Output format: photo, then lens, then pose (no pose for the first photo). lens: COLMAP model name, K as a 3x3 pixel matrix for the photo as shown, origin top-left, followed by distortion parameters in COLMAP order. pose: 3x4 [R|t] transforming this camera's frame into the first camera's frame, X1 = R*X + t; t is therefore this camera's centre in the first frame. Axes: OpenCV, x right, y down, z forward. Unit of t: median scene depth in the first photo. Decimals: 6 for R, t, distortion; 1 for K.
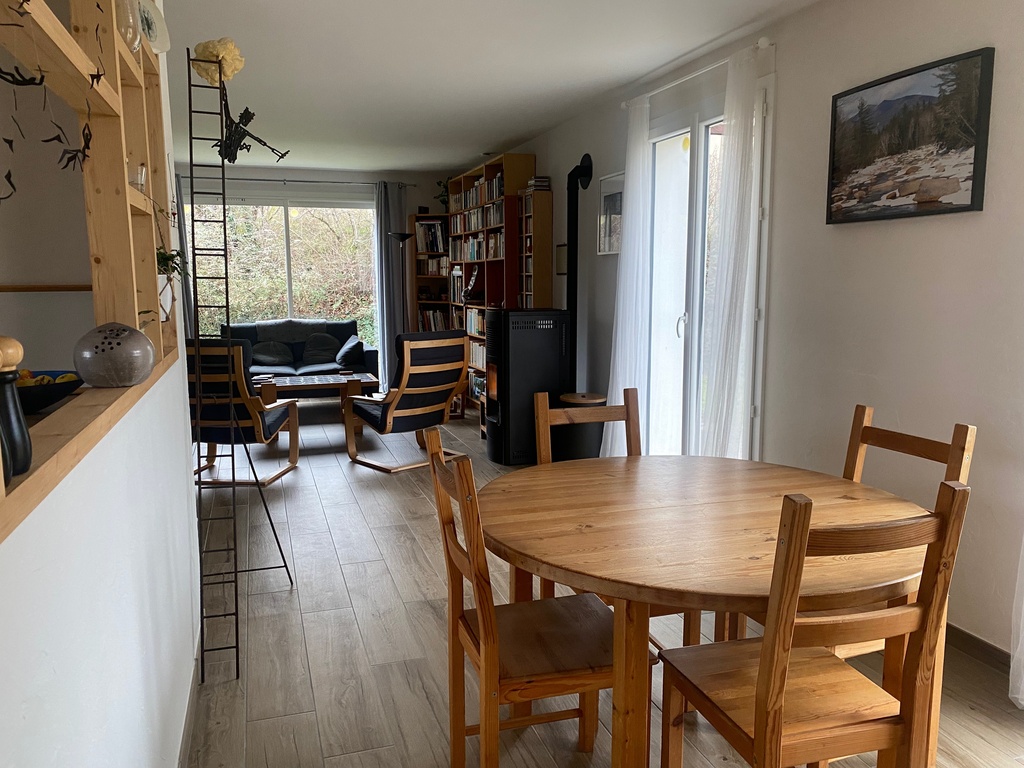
lens RADIAL K [[778.6, 0, 509.8], [0, 778.6, 380.8], [0, 0, 1]] dist [0.044249, -0.001541]
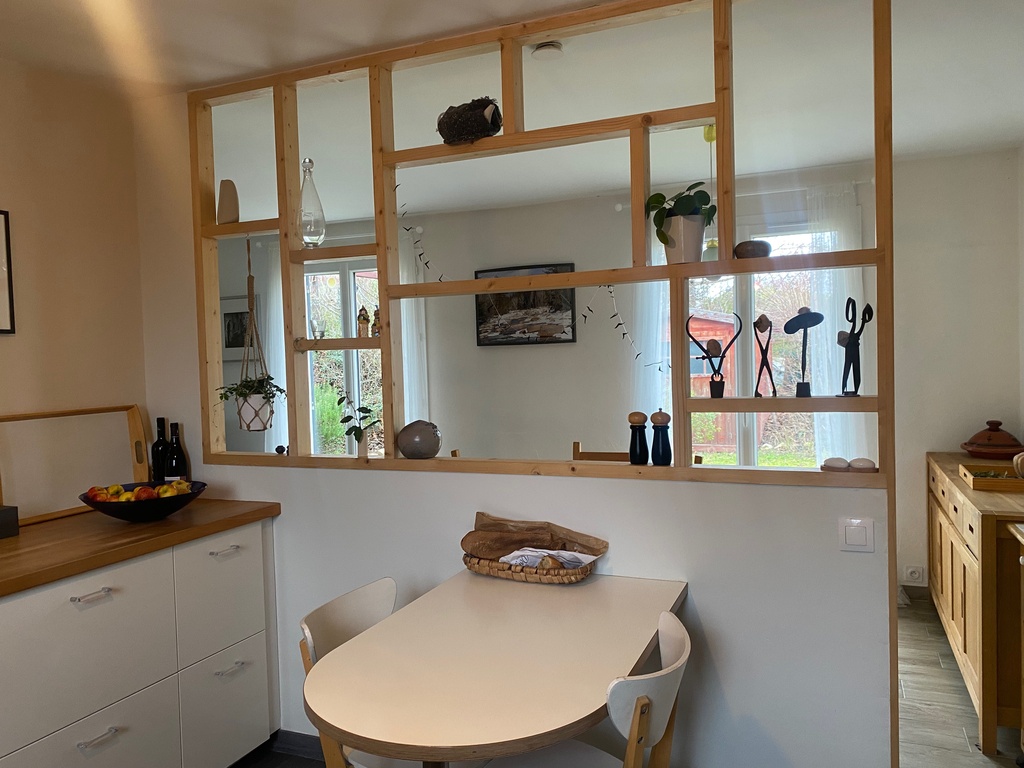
lens RADIAL K [[778.6, 0, 513.4], [0, 778.6, 388.4], [0, 0, 1]] dist [0.044249, -0.001541]
pose [[0.647322, -0.027973, 0.761703, -0.887315], [0.126133, 0.989480, -0.070854, 0.014503], [-0.751708, 0.141941, 0.644041, -0.102872]]
